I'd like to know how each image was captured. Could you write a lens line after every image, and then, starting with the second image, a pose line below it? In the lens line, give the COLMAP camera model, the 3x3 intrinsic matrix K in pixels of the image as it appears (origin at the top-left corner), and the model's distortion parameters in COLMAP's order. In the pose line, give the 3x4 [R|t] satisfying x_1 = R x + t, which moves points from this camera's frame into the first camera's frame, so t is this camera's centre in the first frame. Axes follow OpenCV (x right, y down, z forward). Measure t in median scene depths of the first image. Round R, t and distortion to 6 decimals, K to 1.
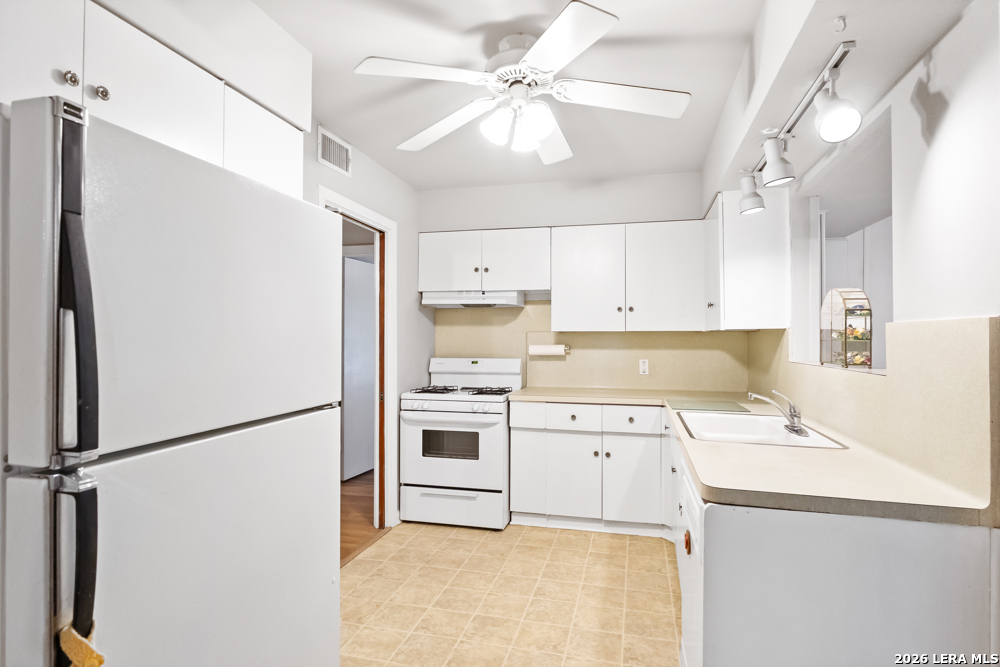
lens RADIAL K [[549.2, 0, 501.2], [0, 549.2, 334.2], [0, 0, 1]] dist [0.002230, -0.000439]
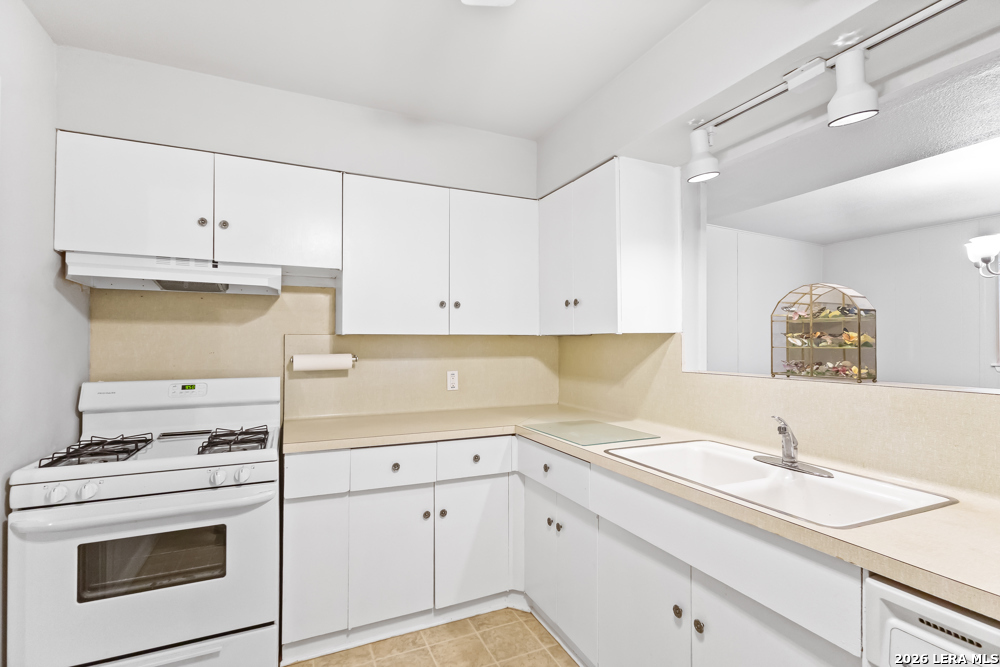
lens RADIAL K [[470.1, 0, 498.6], [0, 470.1, 336.1], [0, 0, 1]] dist [-0.001391, 0.000731]
pose [[0.774372, 0.006335, 0.632699, -0.115672], [-0.003985, 0.999979, -0.005136, -0.000276], [-0.632718, 0.001456, 0.774381, 0.452192]]
